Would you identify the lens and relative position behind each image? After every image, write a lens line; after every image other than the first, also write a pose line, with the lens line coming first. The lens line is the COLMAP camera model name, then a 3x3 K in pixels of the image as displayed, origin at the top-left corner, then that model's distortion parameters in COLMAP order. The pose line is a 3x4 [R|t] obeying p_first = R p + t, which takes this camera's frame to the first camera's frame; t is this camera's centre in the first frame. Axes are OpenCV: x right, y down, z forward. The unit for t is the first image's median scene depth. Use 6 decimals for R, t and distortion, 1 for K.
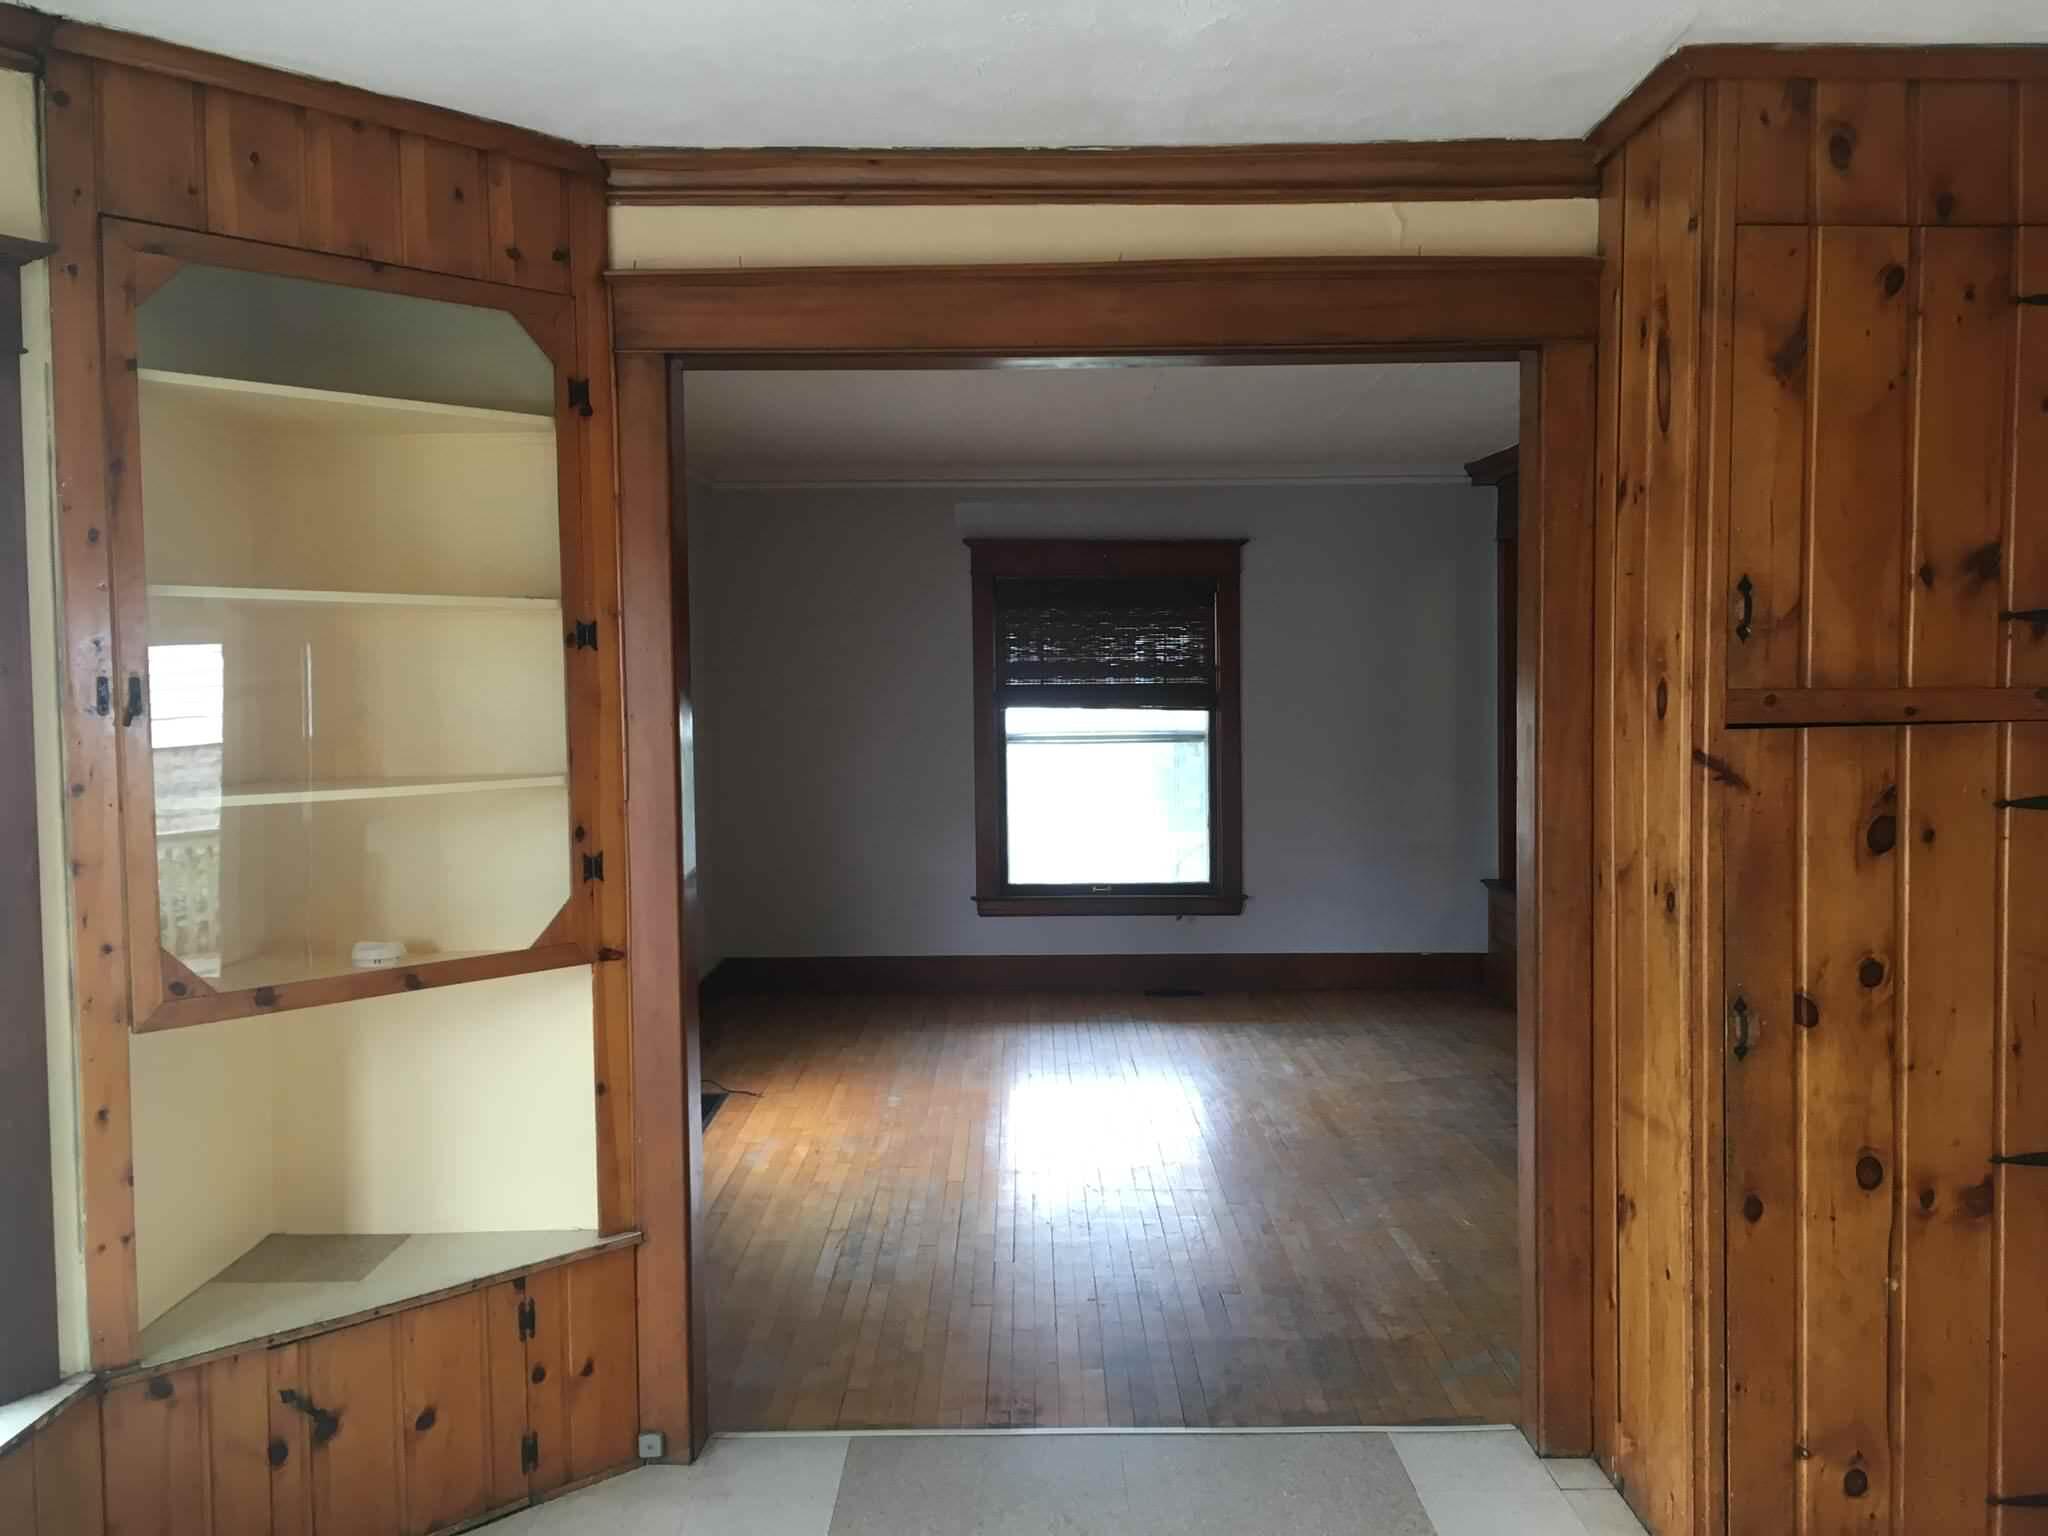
lens RADIAL K [[1777.7, 0, 1024.4], [0, 1777.7, 781.8], [0, 0, 1]] dist [0.138251, -0.209459]
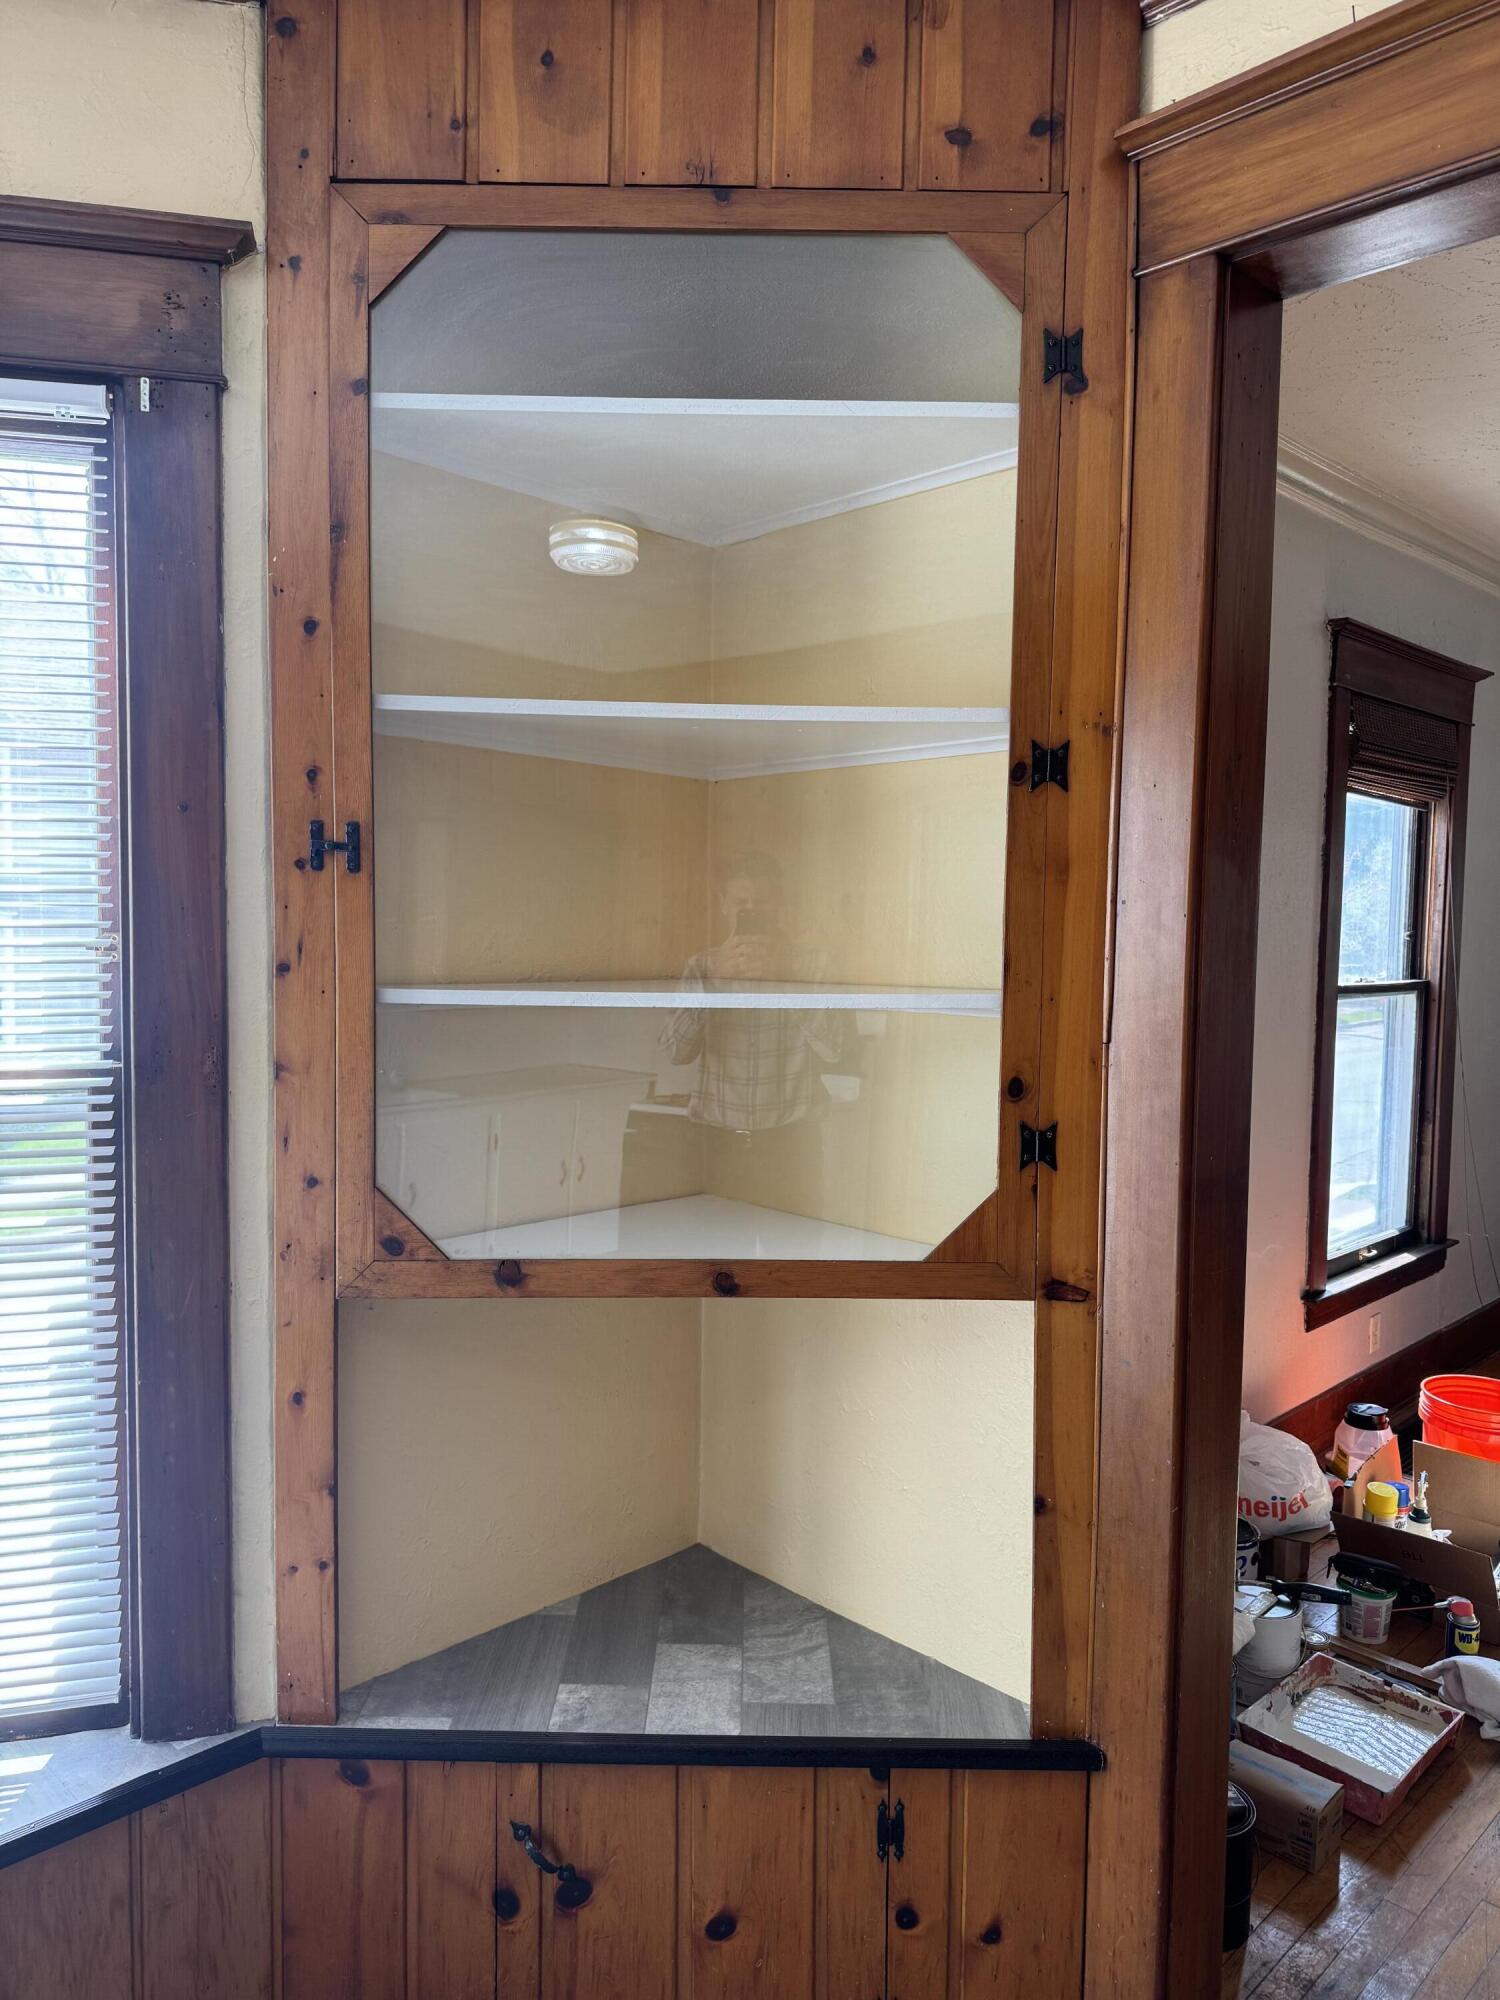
lens RADIAL K [[1392.4, 0, 746.4], [0, 1392.4, 1003.6], [0, 0, 1]] dist [0.083332, -0.110329]
pose [[0.700472, 0.070851, -0.710154, 0.026639], [-0.062912, 0.997316, 0.037447, -0.012782], [0.710902, 0.018446, 0.703050, 0.601690]]
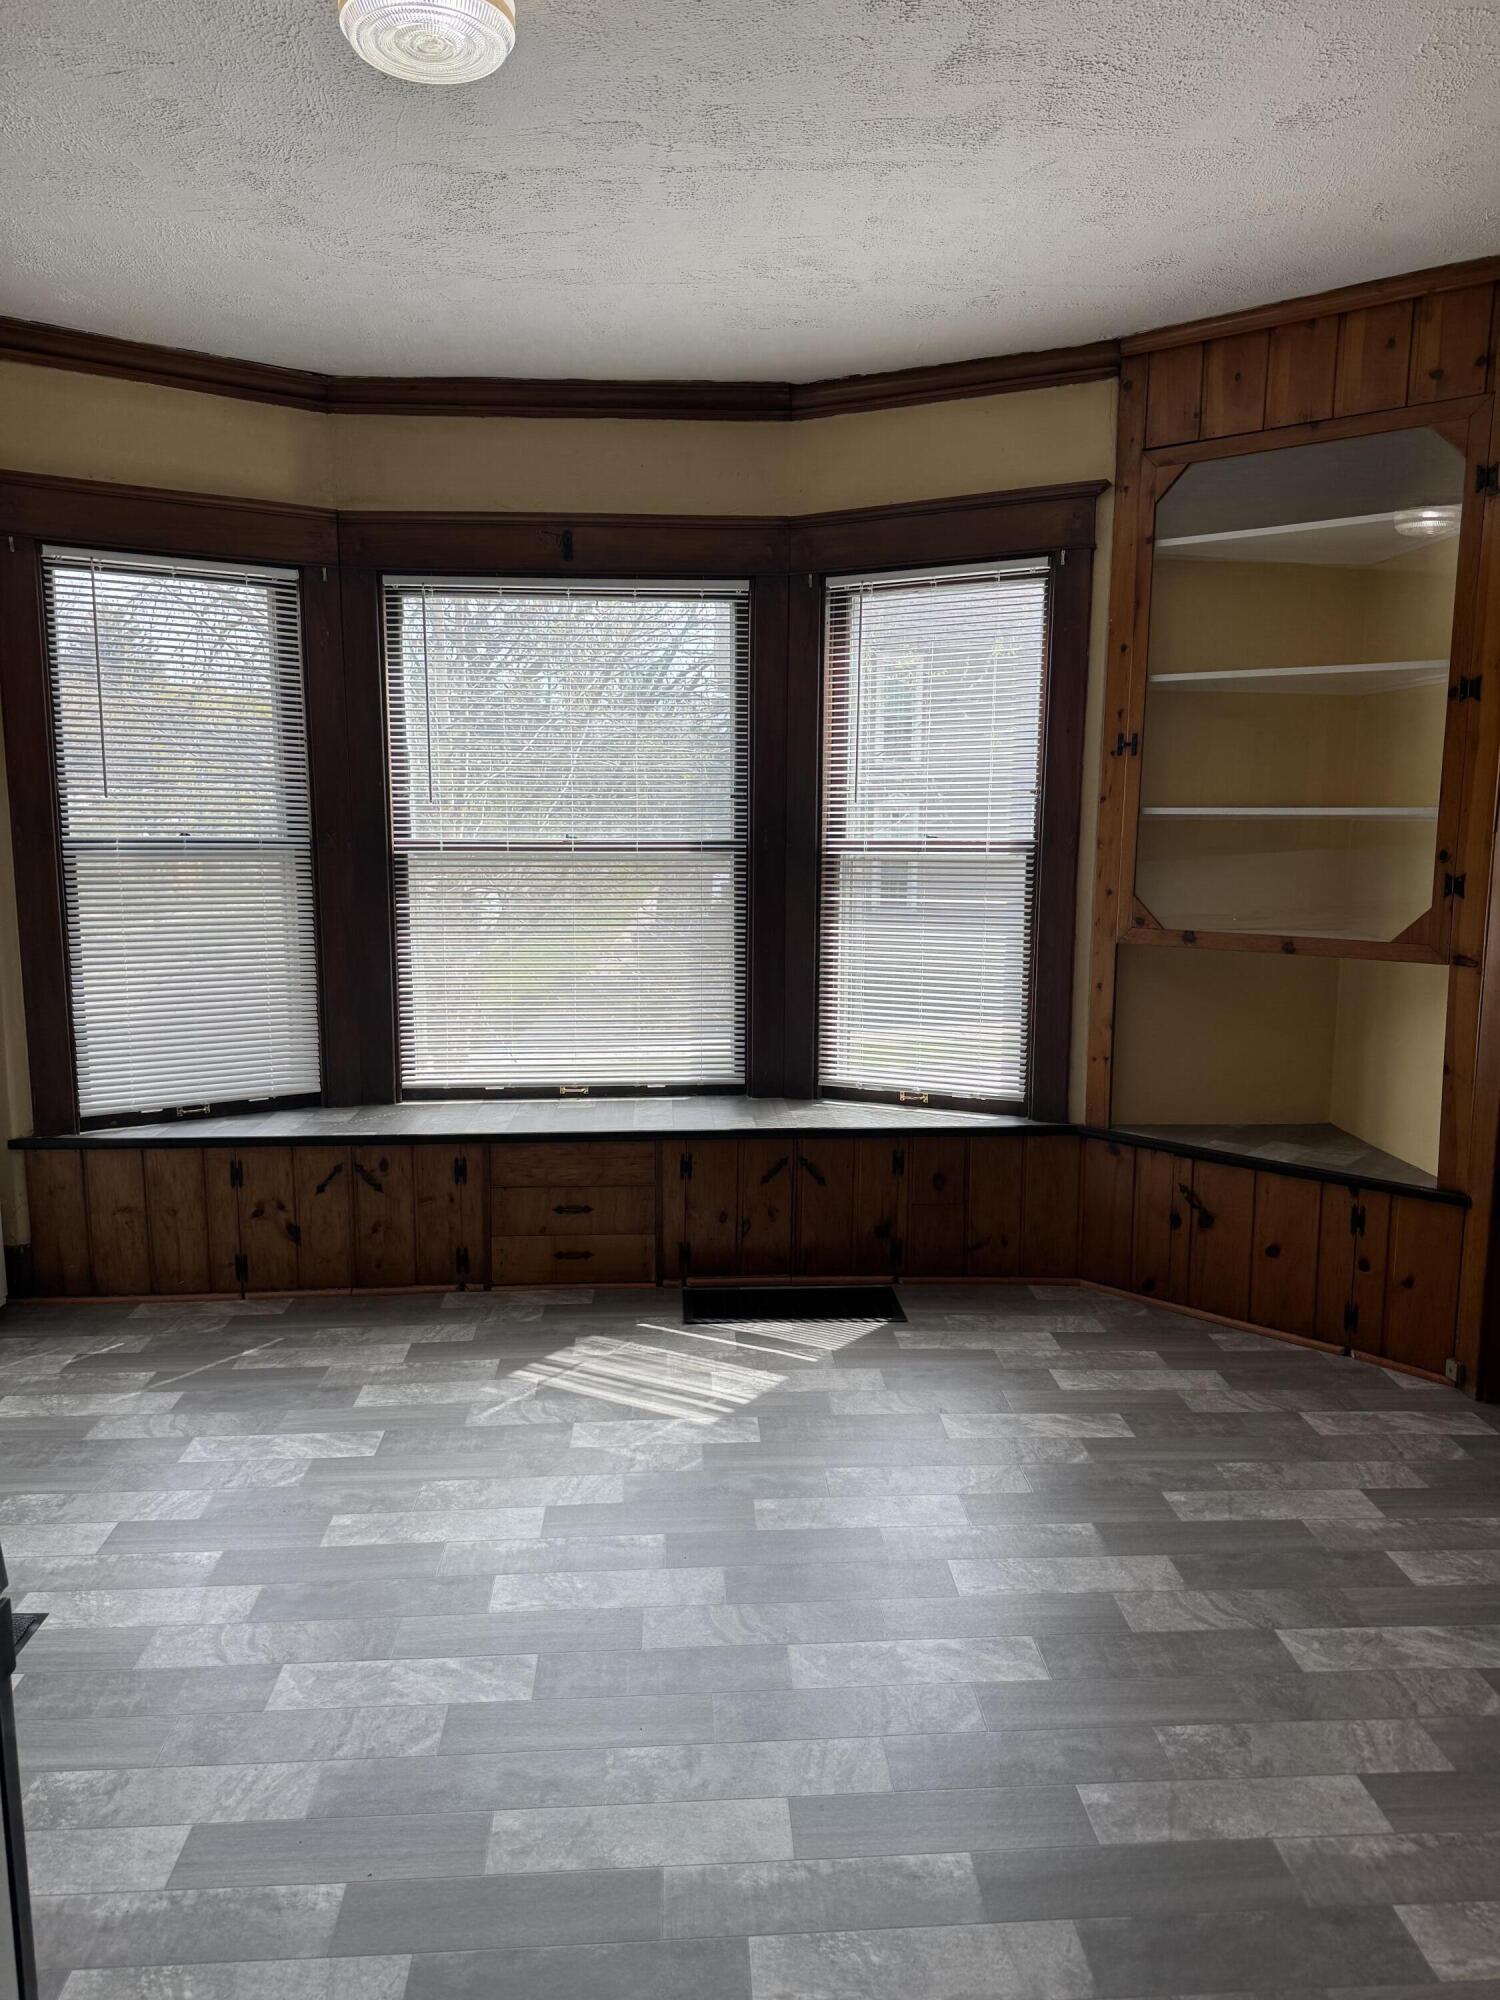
lens RADIAL K [[1408.0, 0, 750.0], [0, 1408.0, 1000.0], [0, 0, 1]] dist [0.081103, -0.062677]
pose [[0.058733, 0.160245, -0.985328, 0.701914], [-0.059367, 0.985846, 0.156791, 0.001033], [0.996507, 0.049288, 0.067415, 0.477458]]
